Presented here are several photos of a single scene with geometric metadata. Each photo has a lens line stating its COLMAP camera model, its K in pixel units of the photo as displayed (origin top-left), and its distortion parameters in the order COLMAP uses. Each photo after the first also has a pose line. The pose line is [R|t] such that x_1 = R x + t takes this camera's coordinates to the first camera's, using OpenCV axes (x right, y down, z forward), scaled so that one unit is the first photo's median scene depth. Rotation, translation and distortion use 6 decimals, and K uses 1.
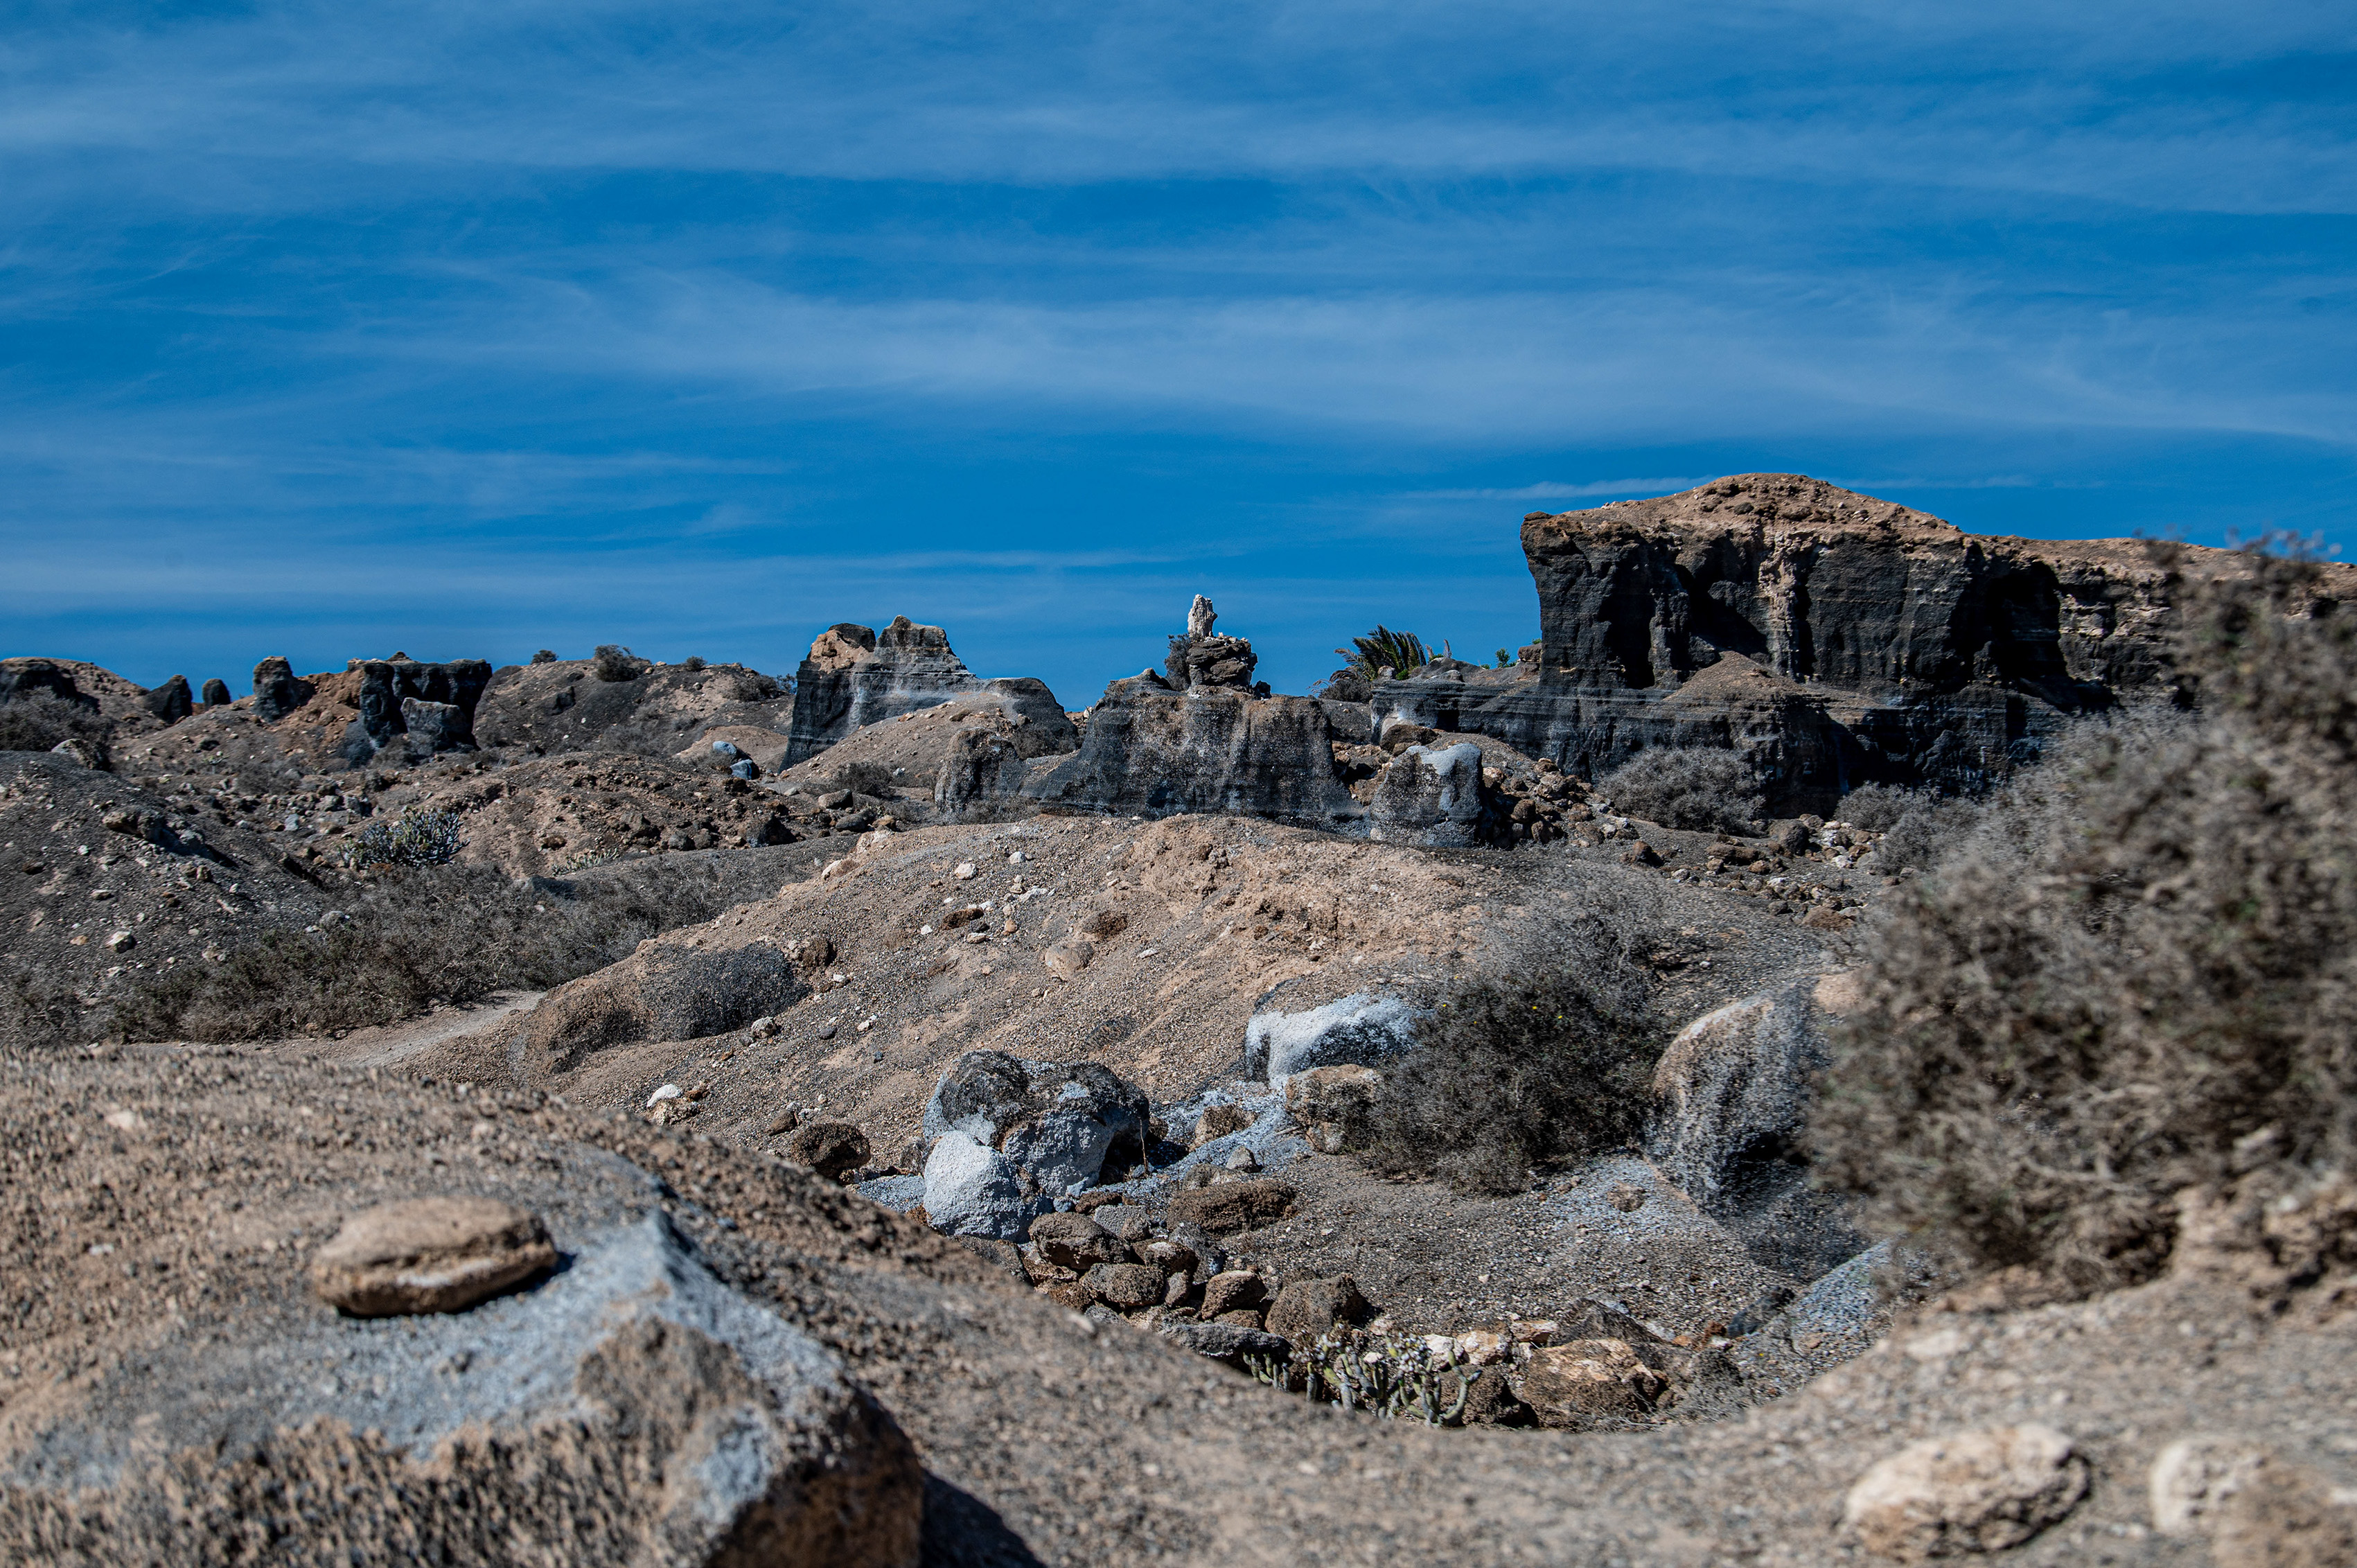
lens RADIAL K [[4688.6, 0, 1178.8], [0, 4688.6, 785.4], [0, 0, 1]] dist [-0.005547, 0.000000]
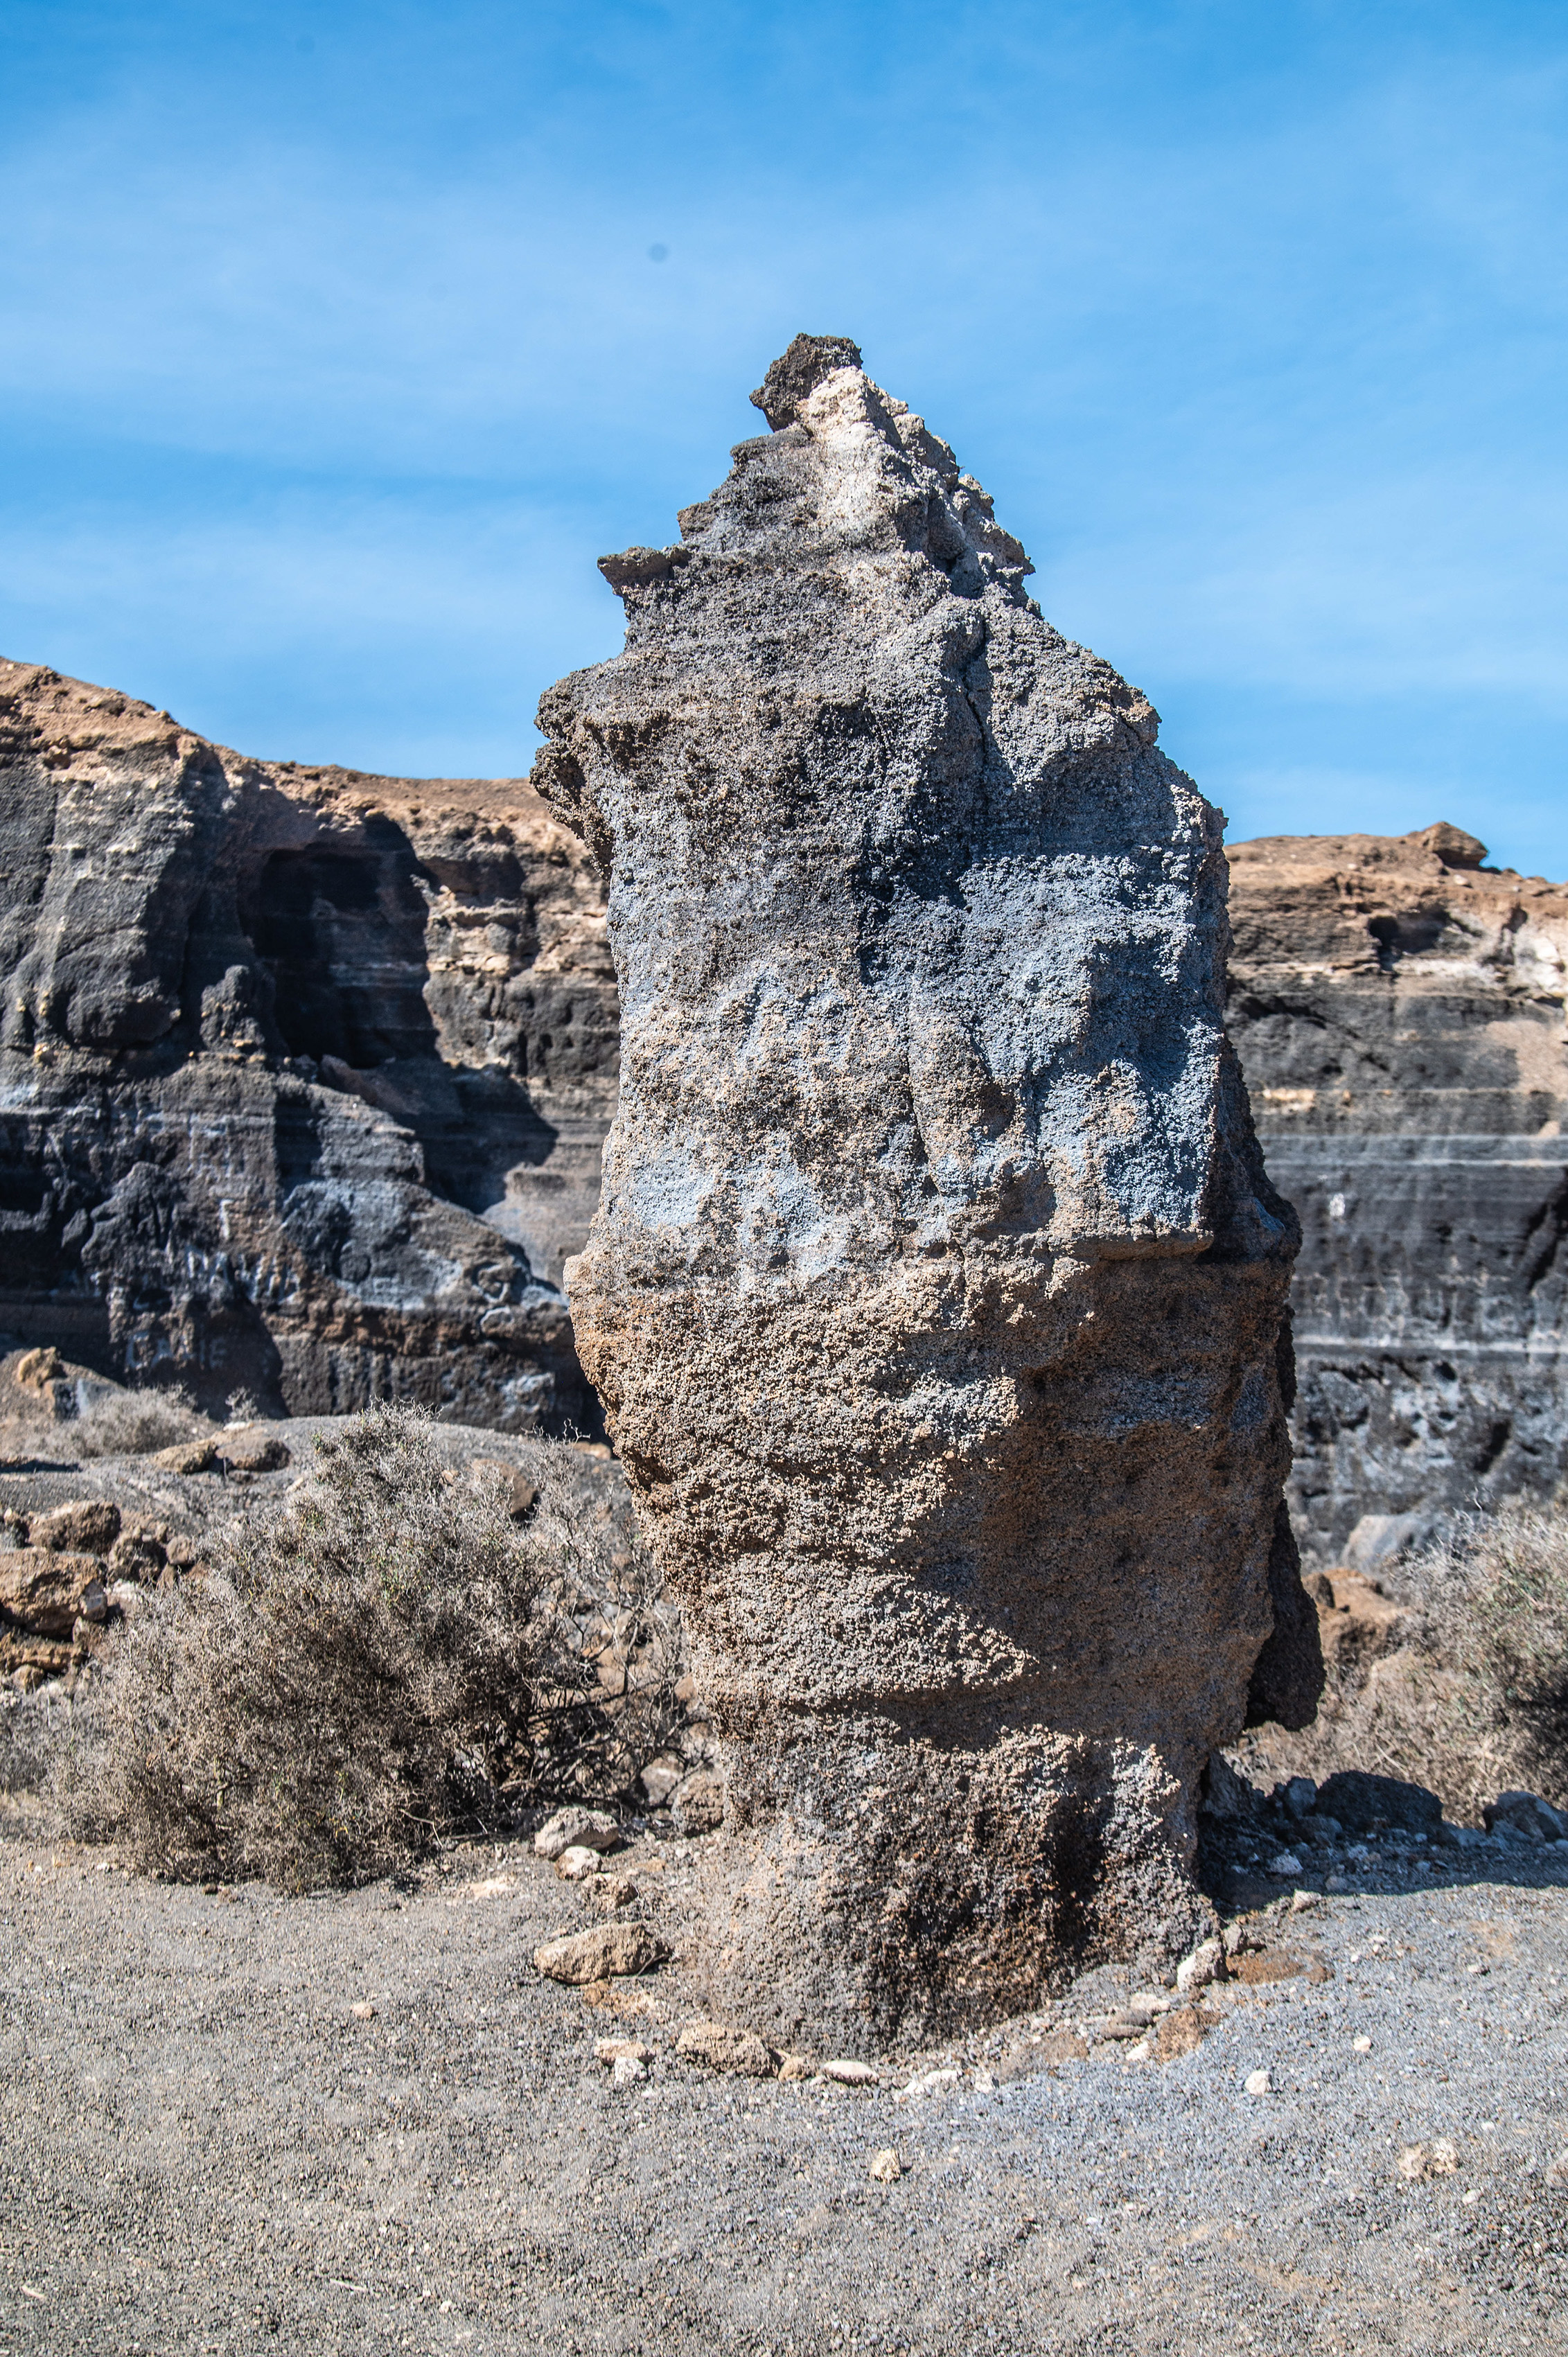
lens RADIAL K [[4688.6, 0, 783.4], [0, 4688.6, 1179.9], [0, 0, 1]] dist [-0.005547, 0.000000]
pose [[0.985092, 0.006007, 0.171924, 0.145254], [0.000813, 0.999216, -0.039574, 0.007595], [-0.172027, 0.039124, 0.984315, 0.540361]]
